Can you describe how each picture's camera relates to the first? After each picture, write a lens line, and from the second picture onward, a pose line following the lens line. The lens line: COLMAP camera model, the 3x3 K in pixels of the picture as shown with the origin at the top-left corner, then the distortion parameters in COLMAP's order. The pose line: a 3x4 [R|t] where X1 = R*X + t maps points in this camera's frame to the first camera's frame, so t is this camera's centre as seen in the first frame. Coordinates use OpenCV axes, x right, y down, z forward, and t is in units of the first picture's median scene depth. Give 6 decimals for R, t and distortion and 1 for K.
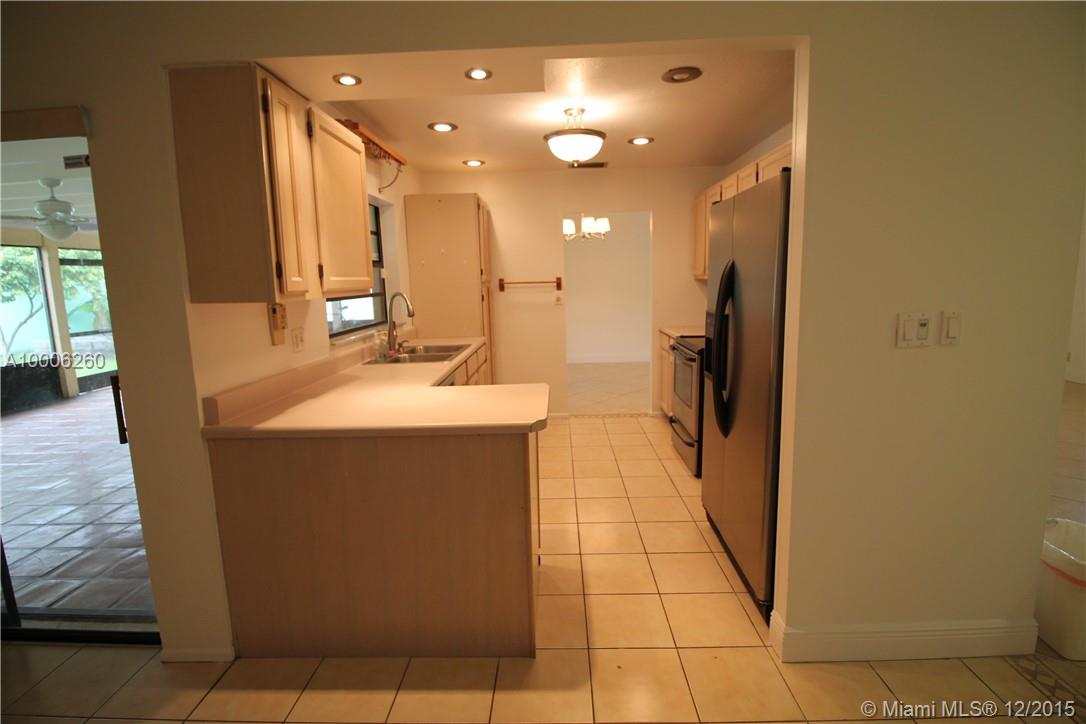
lens RADIAL K [[514.7, 0, 539.1], [0, 514.7, 354.5], [0, 0, 1]] dist [-0.006277, -0.009434]
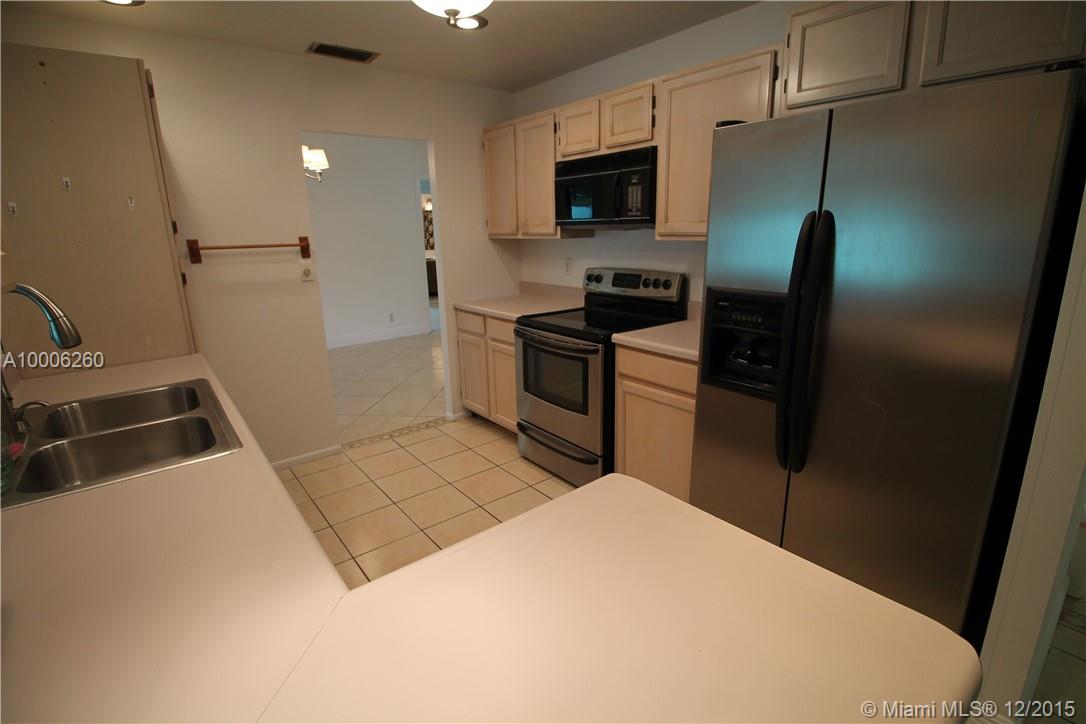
lens RADIAL K [[514.7, 0, 540.6], [0, 514.7, 356.6], [0, 0, 1]] dist [-0.006277, -0.009434]
pose [[0.764520, -0.147963, 0.627388, -0.272730], [0.093819, 0.988476, 0.118797, -0.097673], [-0.637736, -0.031961, 0.769592, 0.609039]]
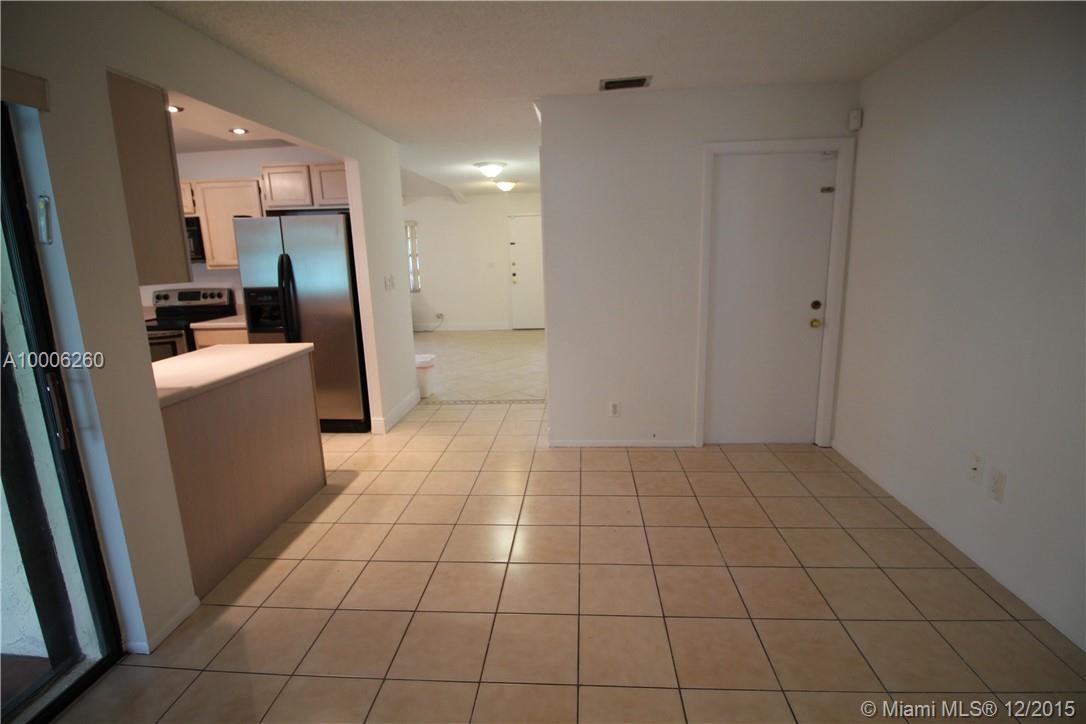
lens RADIAL K [[514.7, 0, 549.7], [0, 514.7, 354.3], [0, 0, 1]] dist [-0.006277, -0.009434]
pose [[0.036853, -0.171055, 0.984572, -1.126474], [0.169435, 0.972046, 0.162537, 0.009229], [-0.984852, 0.160831, 0.064806, 0.055406]]
